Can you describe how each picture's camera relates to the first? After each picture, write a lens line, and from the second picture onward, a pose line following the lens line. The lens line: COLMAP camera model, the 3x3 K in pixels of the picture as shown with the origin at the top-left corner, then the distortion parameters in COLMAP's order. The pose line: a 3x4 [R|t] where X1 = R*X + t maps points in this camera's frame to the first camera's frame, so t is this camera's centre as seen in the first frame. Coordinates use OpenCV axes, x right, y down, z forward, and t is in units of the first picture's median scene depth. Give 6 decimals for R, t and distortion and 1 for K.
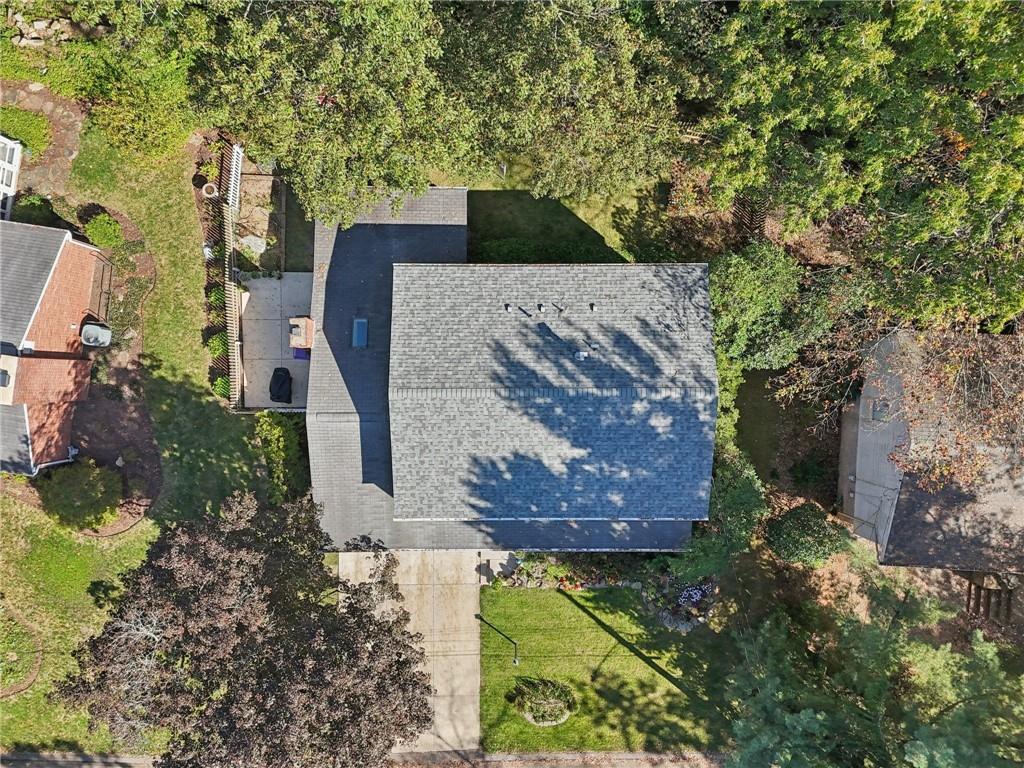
lens RADIAL K [[769.2, 0, 511.6], [0, 769.2, 382.9], [0, 0, 1]] dist [0.001062, -0.000394]
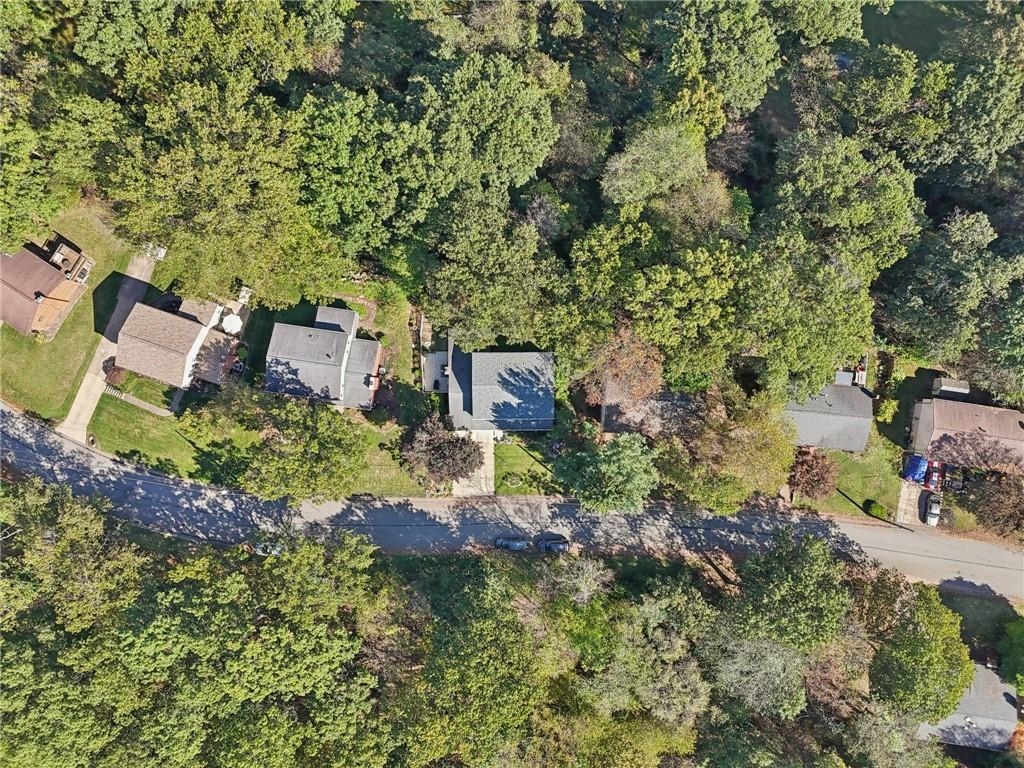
lens RADIAL K [[769.2, 0, 512.4], [0, 769.2, 384.7], [0, 0, 1]] dist [0.001062, -0.000394]
pose [[0.999973, -0.005499, 0.004839, 0.024232], [0.005535, 0.999958, -0.007325, 0.030099], [-0.004798, 0.007352, 0.999961, -2.438101]]
